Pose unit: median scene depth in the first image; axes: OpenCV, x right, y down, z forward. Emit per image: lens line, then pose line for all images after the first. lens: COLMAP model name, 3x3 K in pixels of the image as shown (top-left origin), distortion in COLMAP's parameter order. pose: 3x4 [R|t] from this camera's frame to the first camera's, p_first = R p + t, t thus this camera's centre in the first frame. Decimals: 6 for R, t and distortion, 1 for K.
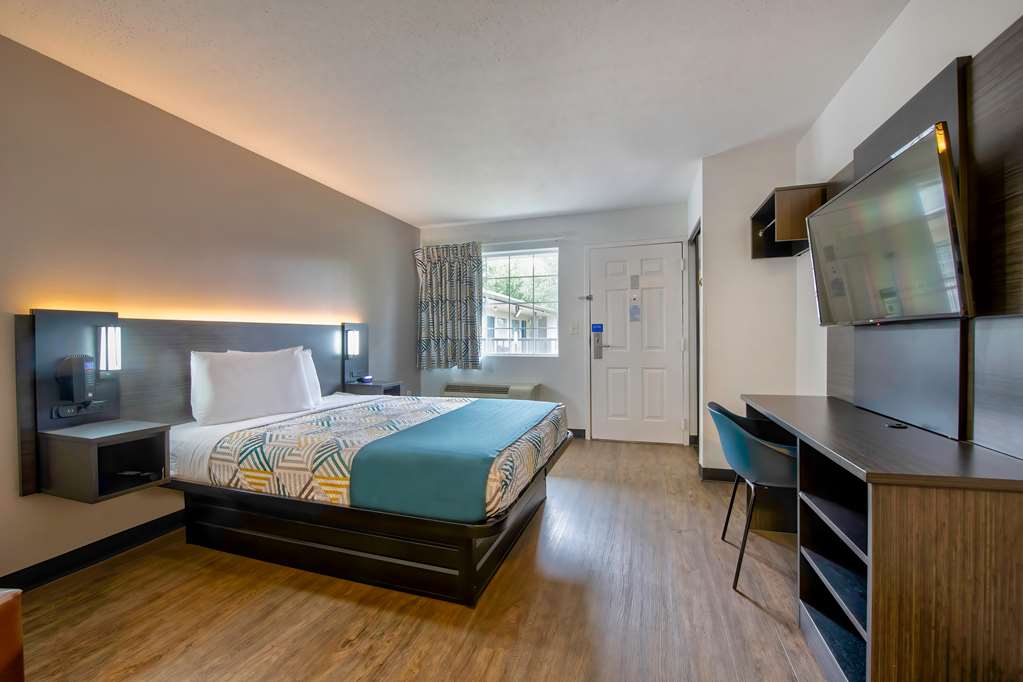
lens RADIAL K [[408.9, 0, 515.7], [0, 408.9, 337.0], [0, 0, 1]] dist [-0.017134, -0.000114]
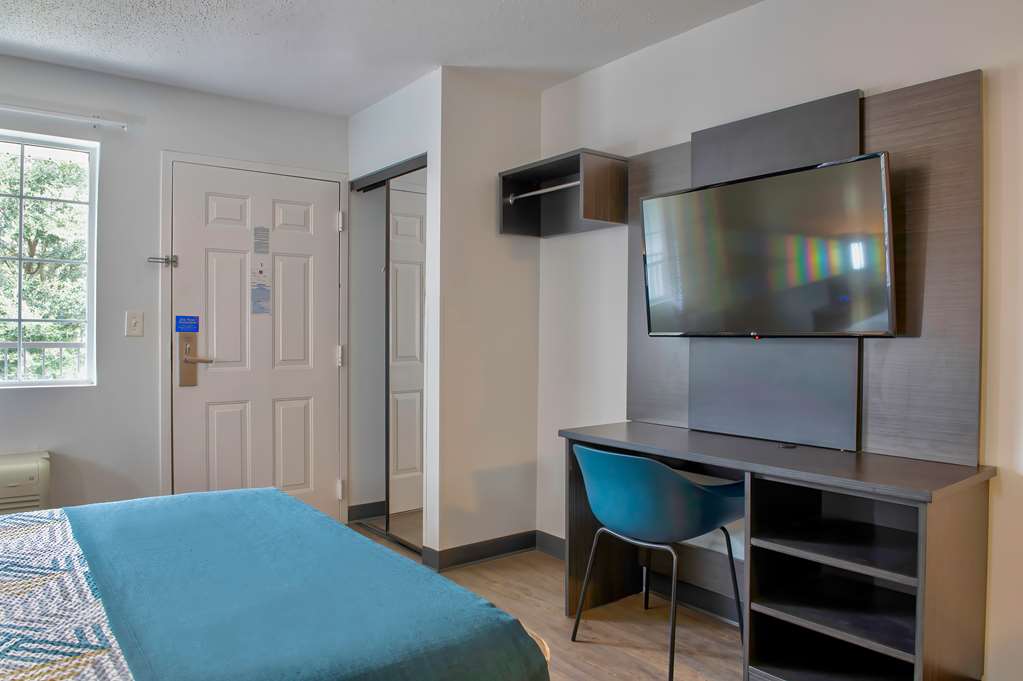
lens RADIAL K [[698.3, 0, 511.5], [0, 698.3, 340.5], [0, 0, 1]] dist [-0.043700, -0.000432]
pose [[0.573308, 0.002285, 0.819336, -0.310780], [-0.009335, 0.999949, 0.003744, -0.011349], [-0.819286, -0.009795, 0.573301, 0.244071]]
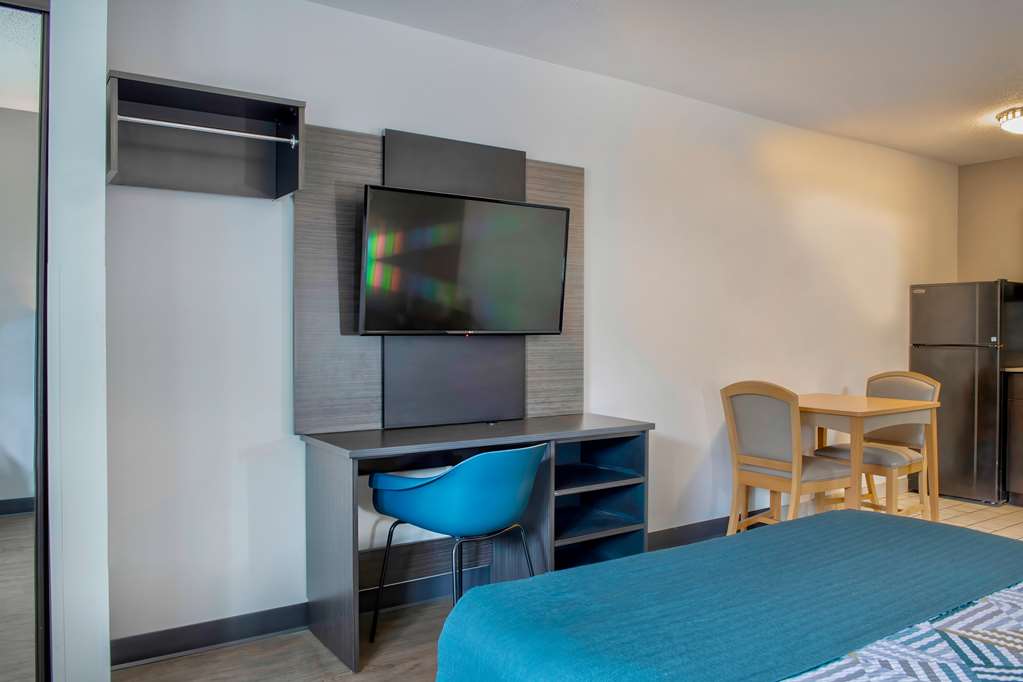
lens RADIAL K [[773.0, 0, 511.5], [0, 773.0, 341.0], [0, 0, 1]] dist [-0.032278, 0.003825]
pose [[-0.784394, -0.002324, 0.620258, -0.195226], [0.005921, 0.999919, 0.011235, -0.017721], [-0.620234, 0.012485, -0.784317, 1.115304]]
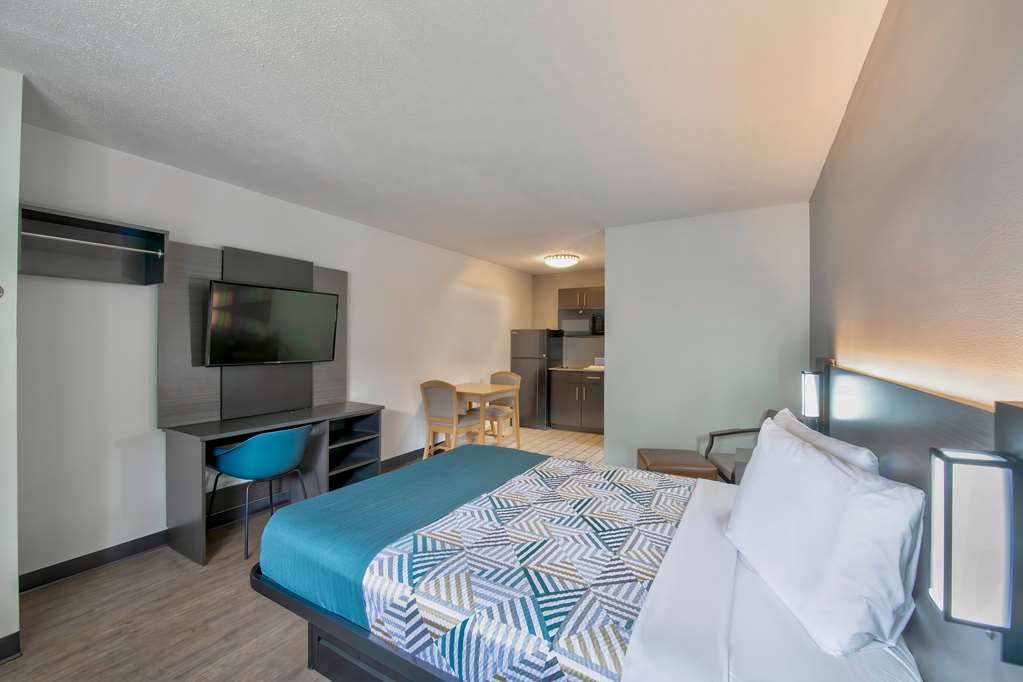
lens RADIAL K [[426.6, 0, 510.4], [0, 426.6, 339.4], [0, 0, 1]] dist [0.000167, -0.008846]
pose [[-0.975130, 0.001036, 0.221632, -0.271317], [0.001091, 0.999999, 0.000125, -0.064986], [-0.221631, 0.000364, -0.975130, 1.203452]]
